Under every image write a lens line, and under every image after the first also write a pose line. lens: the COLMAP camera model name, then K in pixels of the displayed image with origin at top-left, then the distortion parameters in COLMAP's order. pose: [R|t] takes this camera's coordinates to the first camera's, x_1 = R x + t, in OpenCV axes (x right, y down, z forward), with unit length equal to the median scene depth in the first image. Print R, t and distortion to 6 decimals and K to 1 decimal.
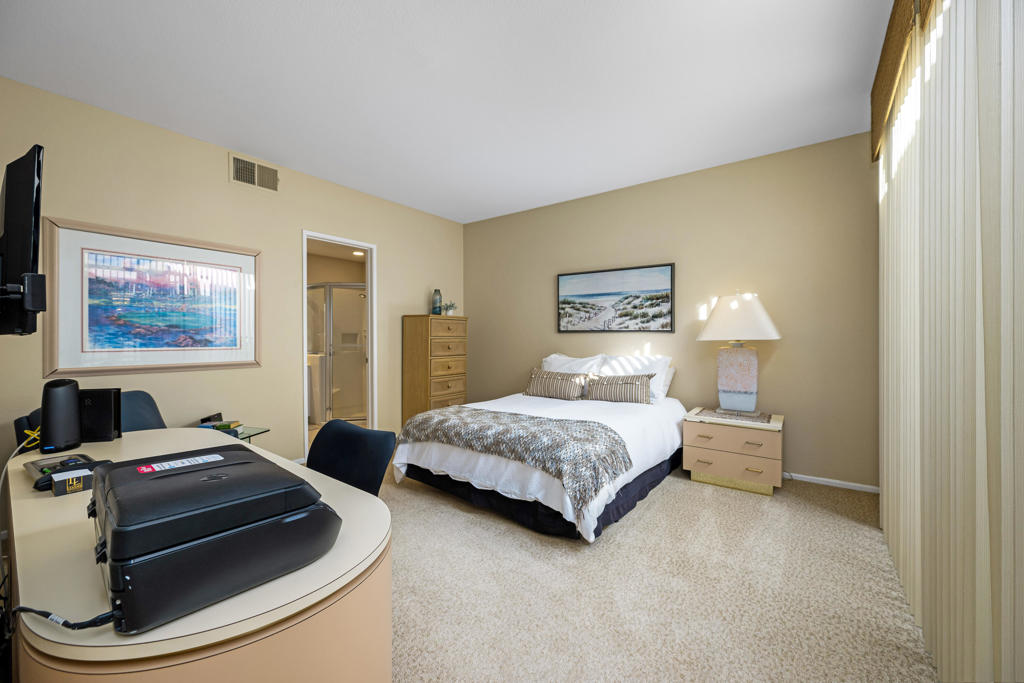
lens RADIAL K [[403.8, 0, 512.0], [0, 403.8, 341.5], [0, 0, 1]] dist [0.000533, -0.000033]
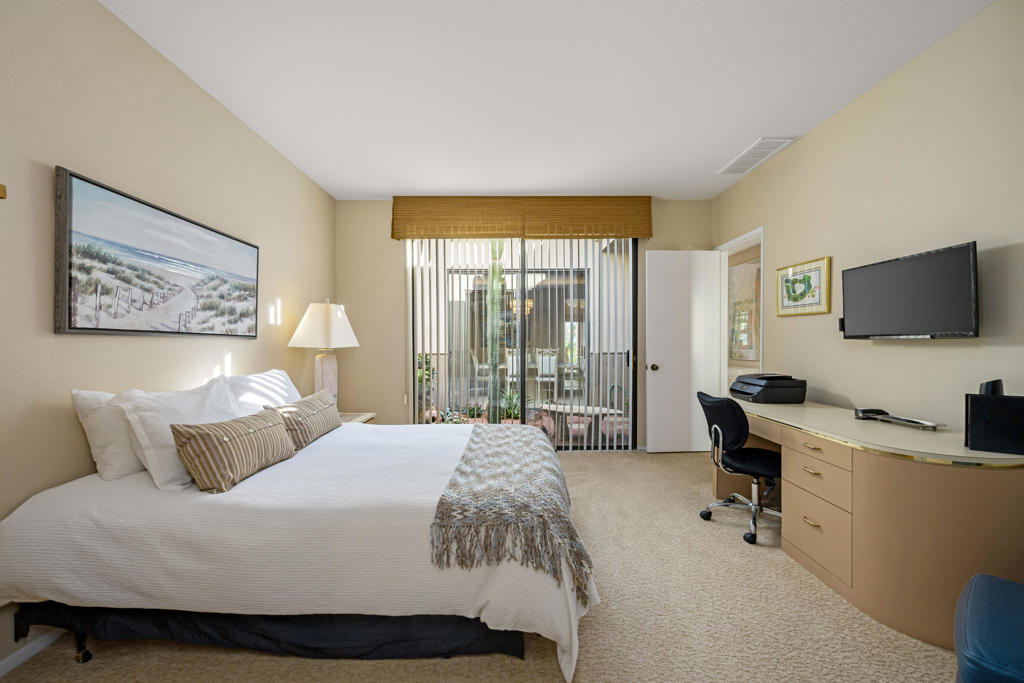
lens RADIAL K [[403.8, 0, 512.0], [0, 403.8, 341.5], [0, 0, 1]] dist [0.000533, -0.000033]
pose [[-0.597794, 0.000990, 0.801649, -0.451457], [0.001812, 0.999998, 0.000116, -0.015266], [-0.801648, 0.001521, -0.597795, 0.997545]]
